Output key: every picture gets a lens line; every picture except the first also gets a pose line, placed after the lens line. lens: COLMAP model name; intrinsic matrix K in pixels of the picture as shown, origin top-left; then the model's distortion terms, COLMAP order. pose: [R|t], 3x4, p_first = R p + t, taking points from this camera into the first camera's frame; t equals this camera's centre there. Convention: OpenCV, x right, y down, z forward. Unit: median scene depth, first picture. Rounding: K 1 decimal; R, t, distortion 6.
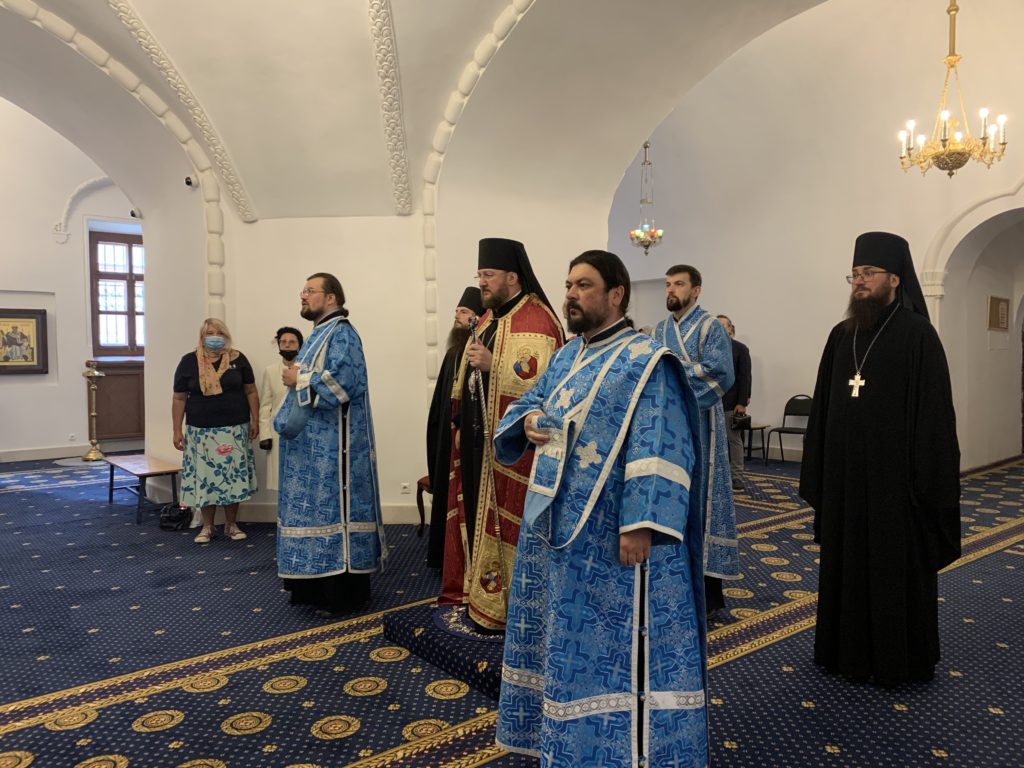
lens RADIAL K [[769.8, 0, 512.0], [0, 769.8, 384.0], [0, 0, 1]] dist [0.066804, -0.084673]
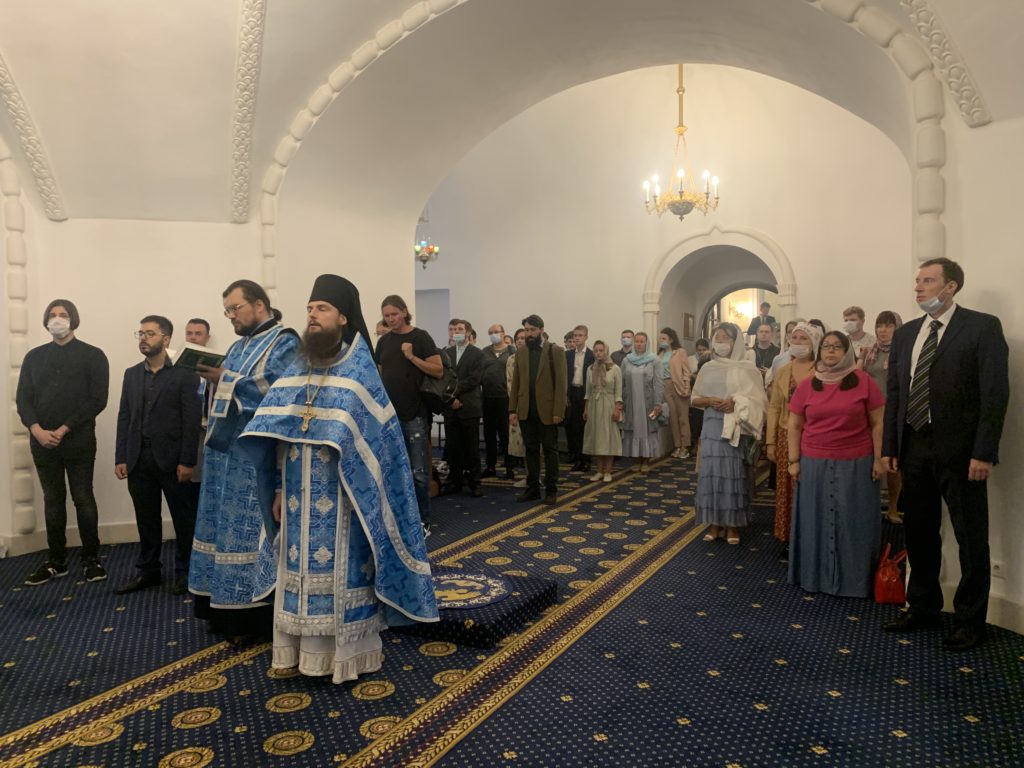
lens RADIAL K [[761.0, 0, 517.4], [0, 761.0, 382.6], [0, 0, 1]] dist [0.030315, -0.020476]
pose [[0.916614, -0.021786, 0.399178, -0.210030], [0.026005, 0.999648, -0.005158, 0.002526], [-0.398926, 0.015109, 0.916859, -0.048555]]
